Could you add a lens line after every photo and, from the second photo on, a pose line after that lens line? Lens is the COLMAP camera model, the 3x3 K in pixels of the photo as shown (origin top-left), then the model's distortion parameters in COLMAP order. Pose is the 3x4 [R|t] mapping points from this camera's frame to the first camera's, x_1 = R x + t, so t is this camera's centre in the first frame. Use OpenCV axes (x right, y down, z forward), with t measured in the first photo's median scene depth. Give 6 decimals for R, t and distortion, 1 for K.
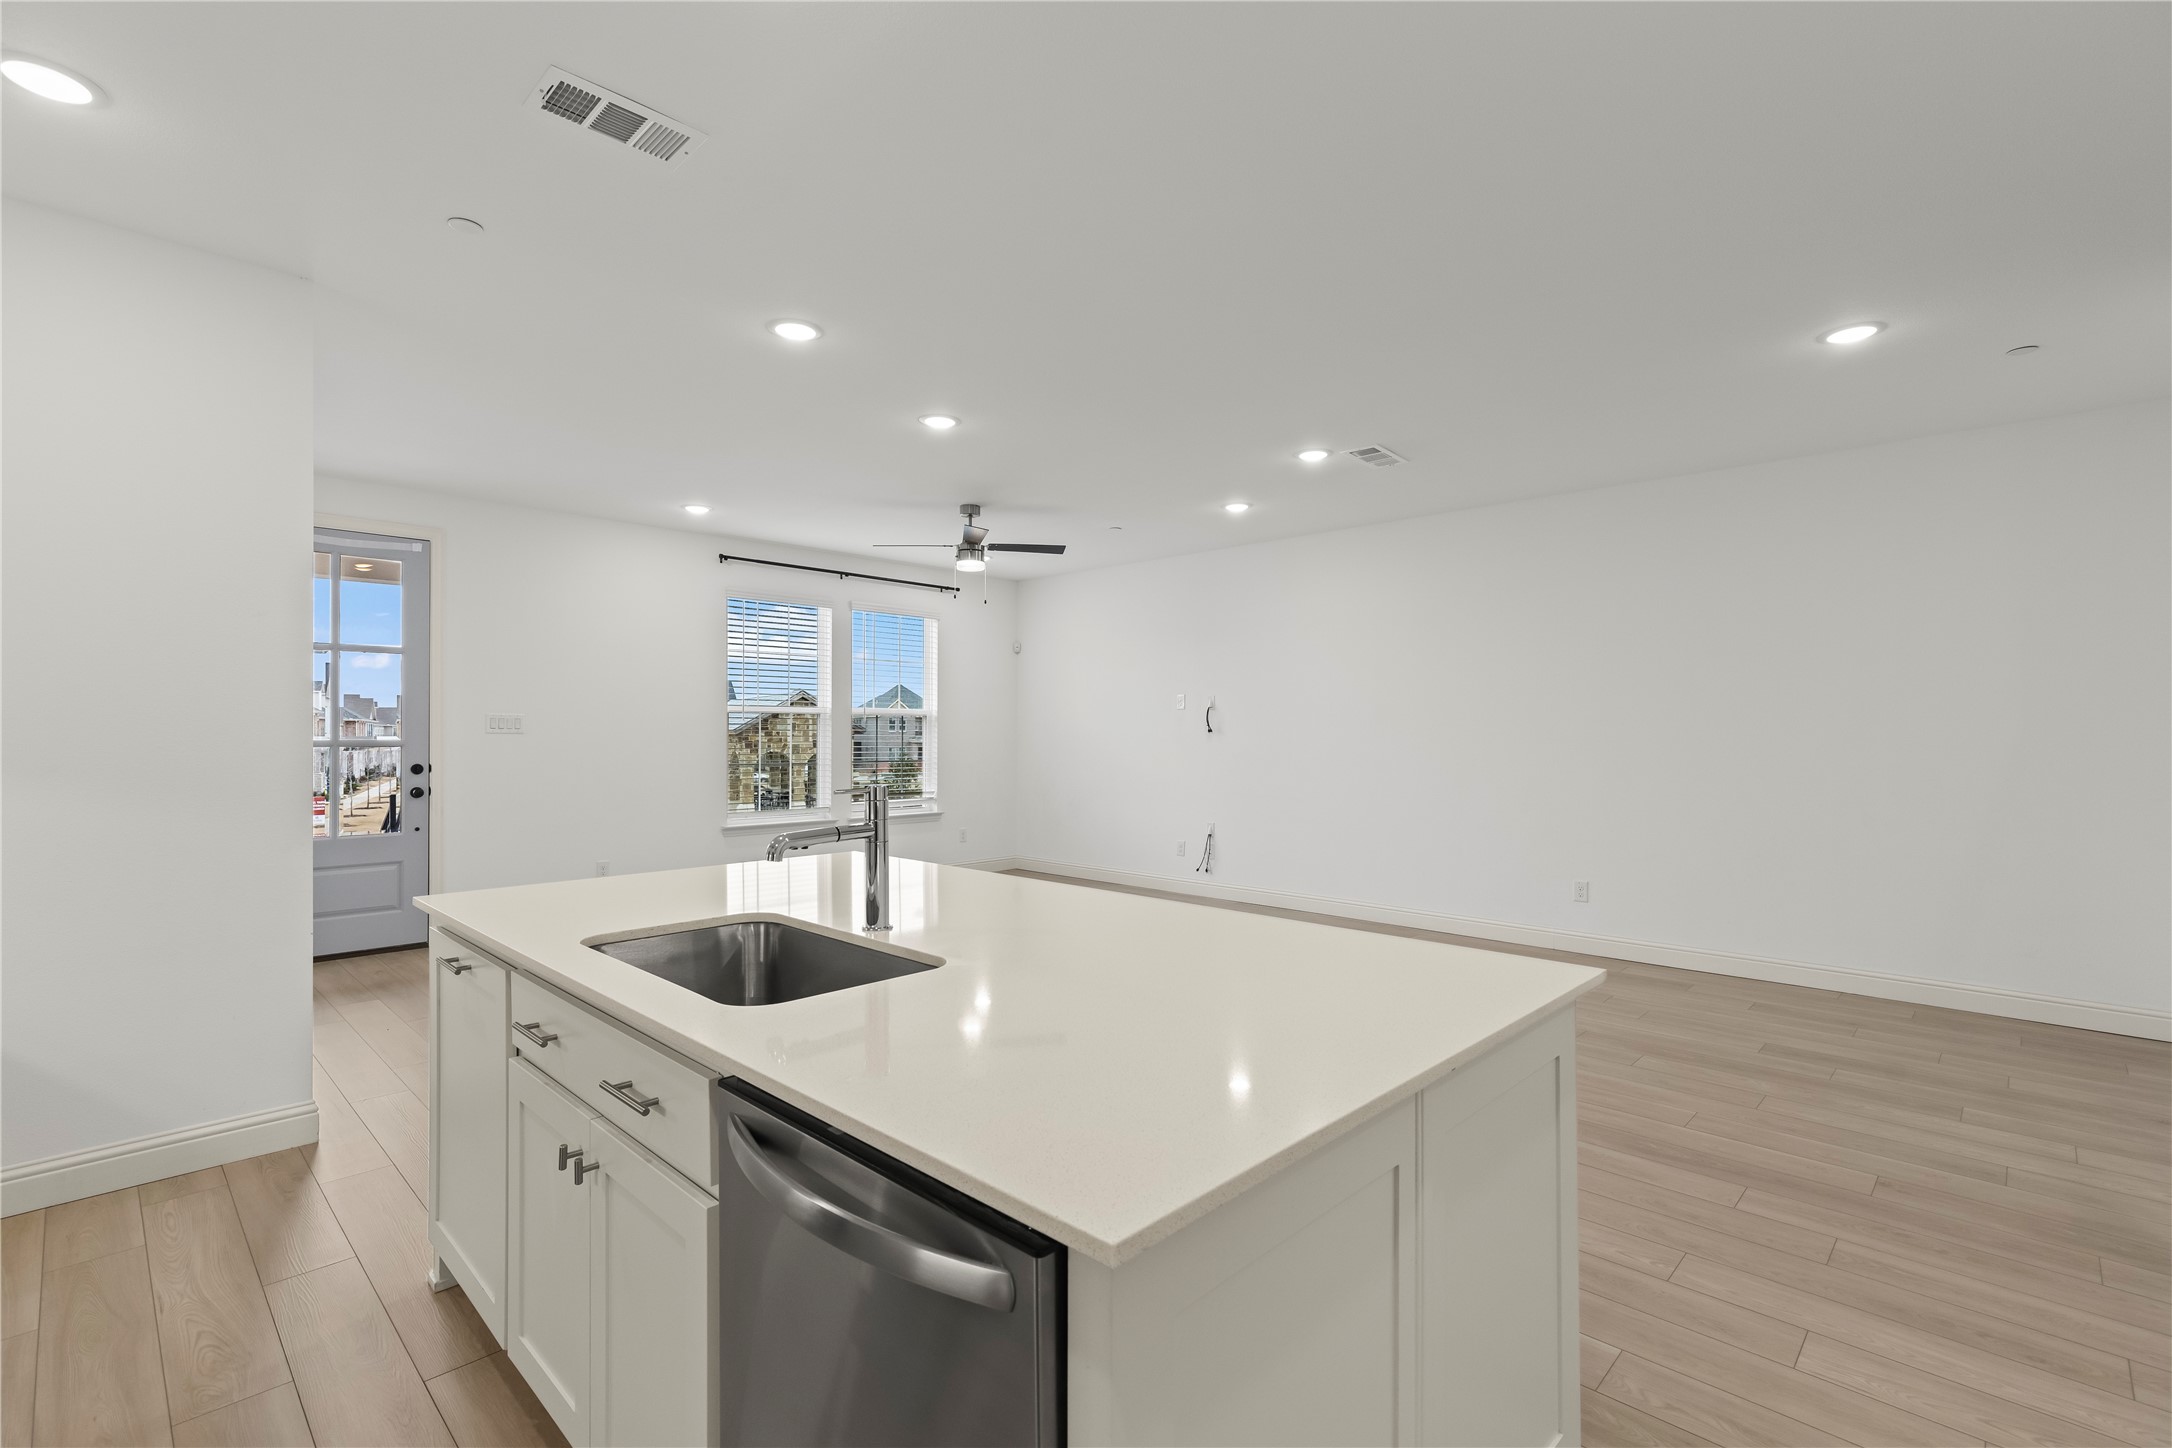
lens RADIAL K [[979.1, 0, 1092.6], [0, 979.1, 702.8], [0, 0, 1]] dist [0.008522, 0.000541]
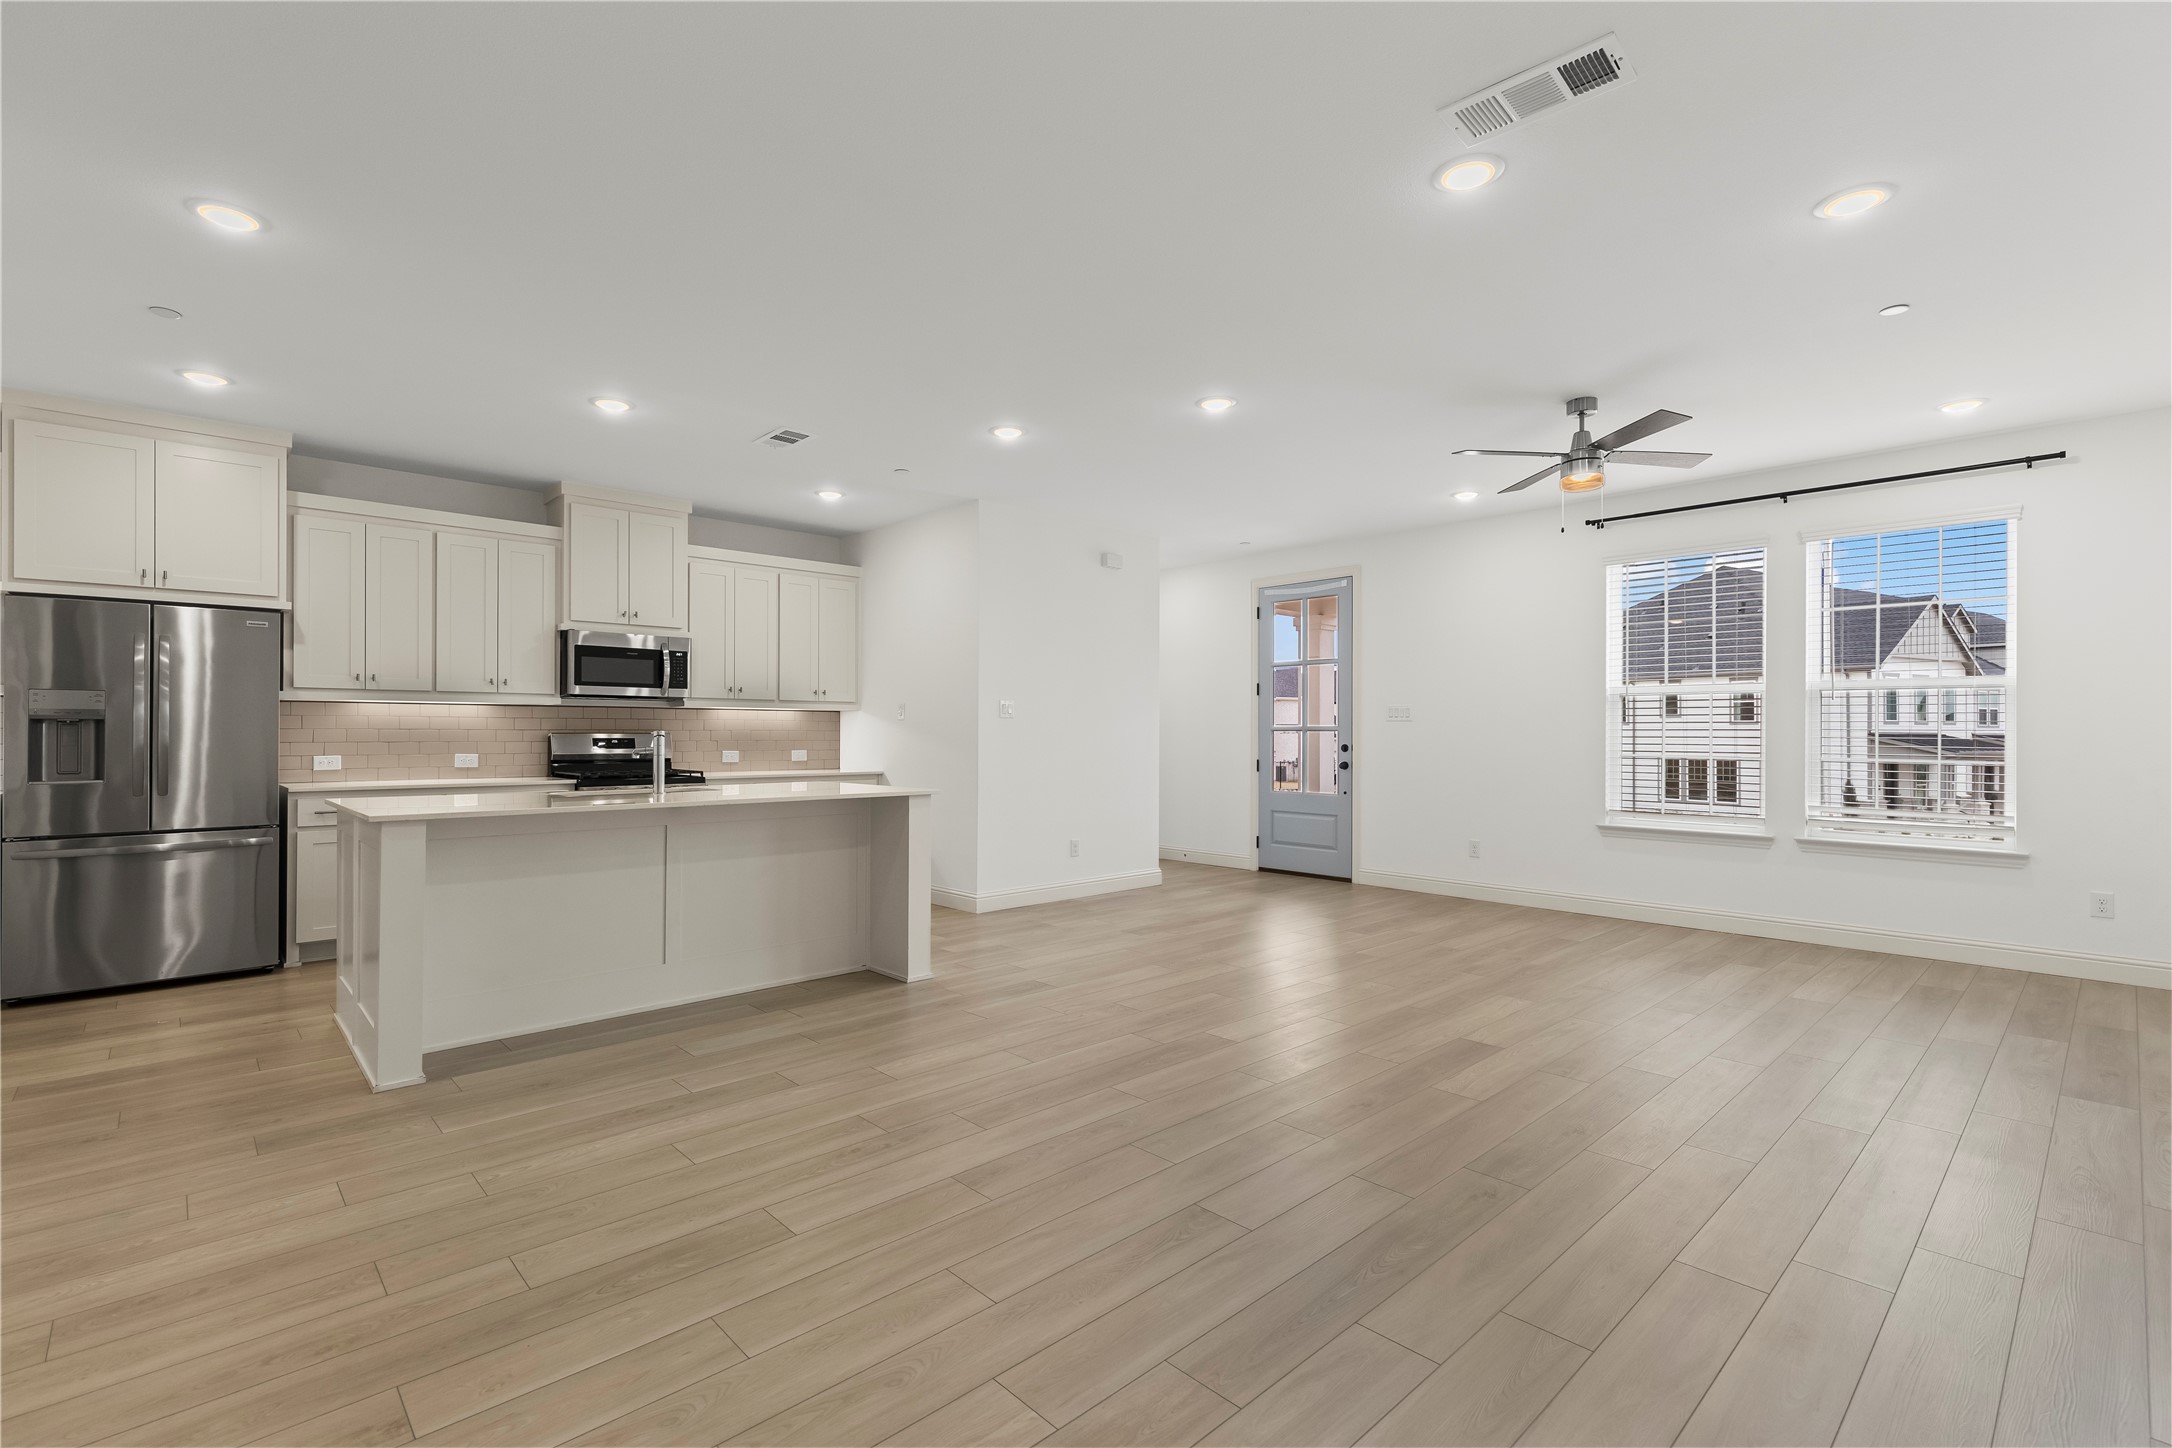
lens RADIAL K [[979.1, 0, 1080.5], [0, 979.1, 724.3], [0, 0, 1]] dist [0.008522, 0.000541]
pose [[-0.055465, -0.011910, -0.998390, 1.407874], [0.029353, 0.999477, -0.013554, 0.087907], [0.998029, -0.030057, -0.055086, 1.487638]]
